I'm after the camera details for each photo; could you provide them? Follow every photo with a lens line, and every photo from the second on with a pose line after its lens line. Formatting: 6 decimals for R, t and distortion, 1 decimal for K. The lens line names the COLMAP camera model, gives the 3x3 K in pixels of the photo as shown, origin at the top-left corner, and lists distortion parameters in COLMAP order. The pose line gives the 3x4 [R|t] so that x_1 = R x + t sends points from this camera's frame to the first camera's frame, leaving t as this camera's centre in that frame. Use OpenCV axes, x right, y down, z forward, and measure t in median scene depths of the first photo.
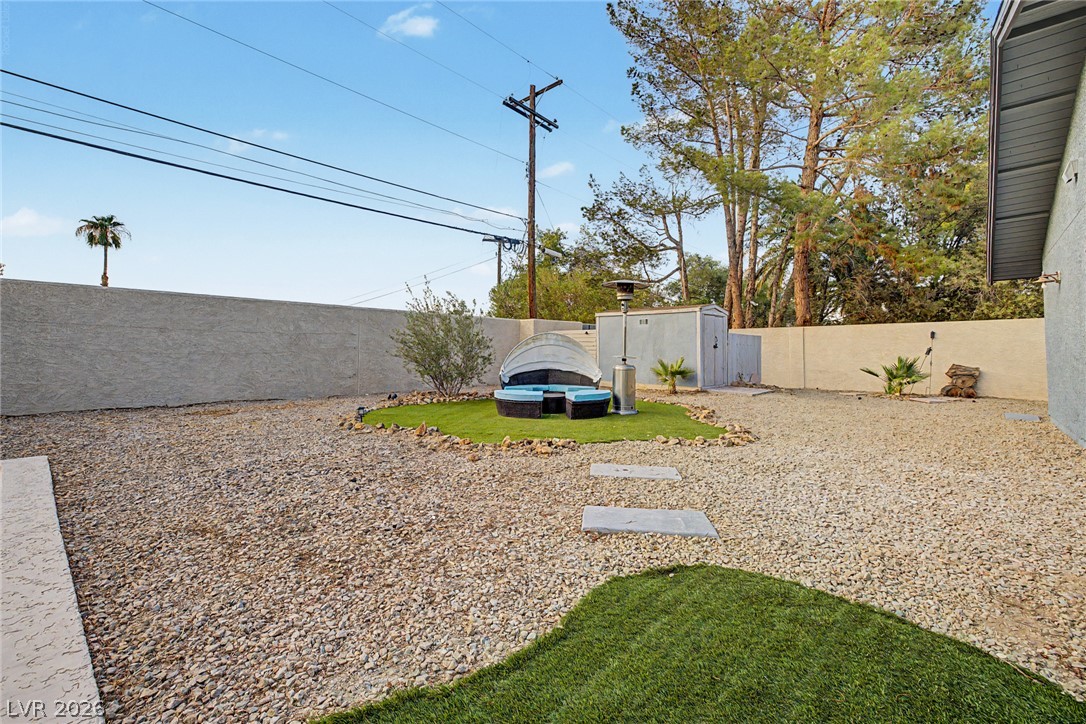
lens RADIAL K [[467.3, 0, 542.3], [0, 467.3, 342.2], [0, 0, 1]] dist [0.008296, 0.000051]
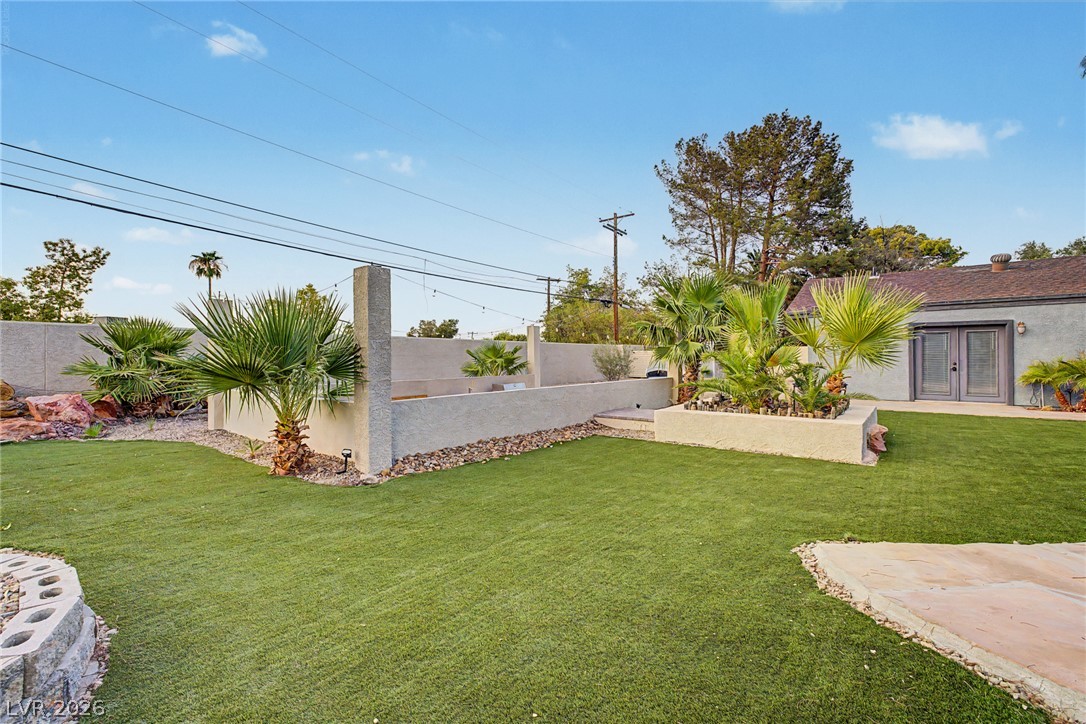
lens RADIAL K [[479.9, 0, 543.0], [0, 479.9, 362.0], [0, 0, 1]] dist [-0.000665, -0.000089]
pose [[0.996448, -0.011368, 0.083440, -0.453820], [0.008667, 0.999429, 0.032656, -0.041778], [-0.083764, -0.031816, 0.995978, -0.814049]]
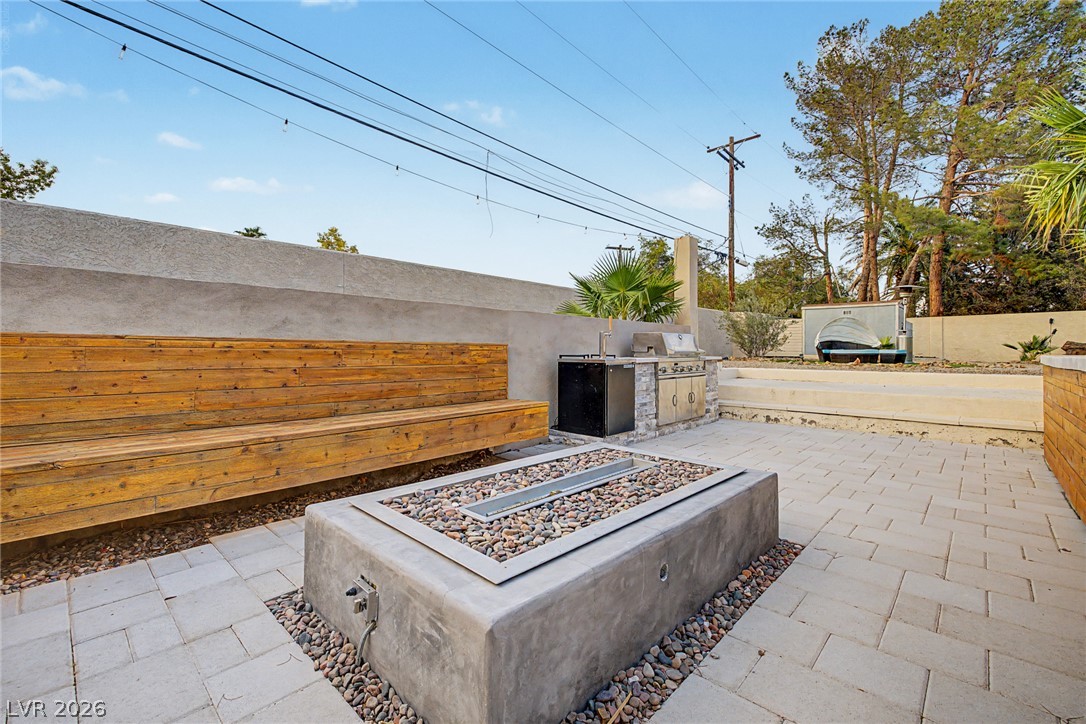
lens RADIAL K [[464.2, 0, 538.9], [0, 464.2, 354.7], [0, 0, 1]] dist [0.007657, 0.000053]
pose [[0.999885, -0.003002, -0.014877, -0.550730], [0.003427, 0.999585, 0.028612, 0.032122], [0.014785, -0.028659, 0.999480, -0.348141]]
